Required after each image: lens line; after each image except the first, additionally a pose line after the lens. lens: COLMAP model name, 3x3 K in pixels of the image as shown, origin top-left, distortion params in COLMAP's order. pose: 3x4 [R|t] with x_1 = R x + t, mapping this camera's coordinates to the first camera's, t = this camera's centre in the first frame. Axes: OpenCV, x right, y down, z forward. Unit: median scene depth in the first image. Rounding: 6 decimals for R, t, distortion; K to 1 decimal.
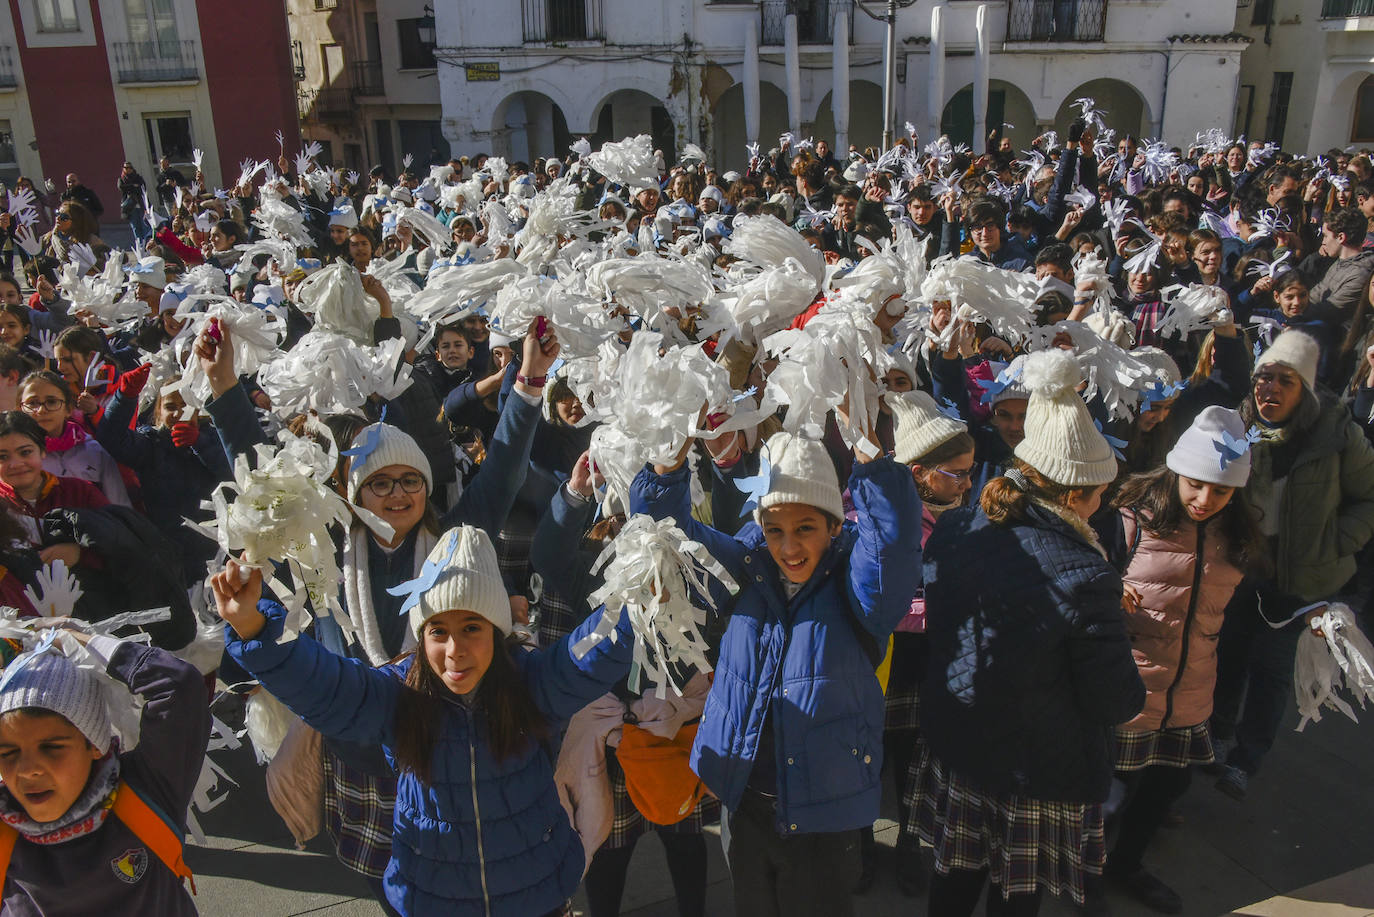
lens RADIAL K [[1108.8, 0, 684.5], [0, 1108.8, 453.5], [0, 0, 1]] dist [-0.038266, -0.006671]
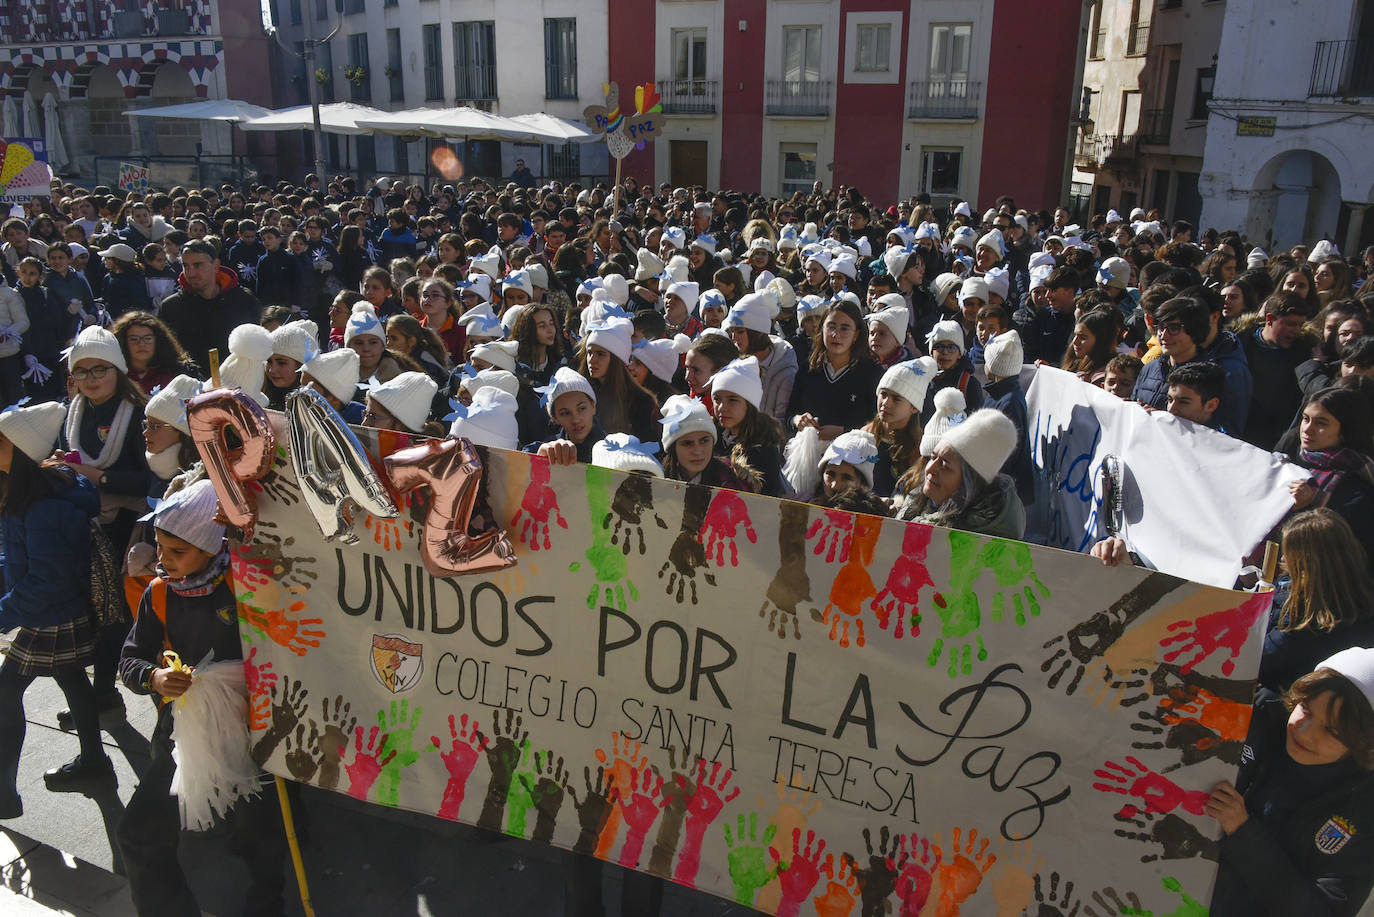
lens RADIAL K [[1108.8, 0, 682.6], [0, 1108.8, 463.2], [0, 0, 1]] dist [-0.038266, -0.006671]
pose [[0.728087, 0.234630, -0.644079, 0.122331], [-0.252412, 0.965344, 0.066328, -0.014081], [0.637320, 0.114280, 0.762078, 0.031438]]
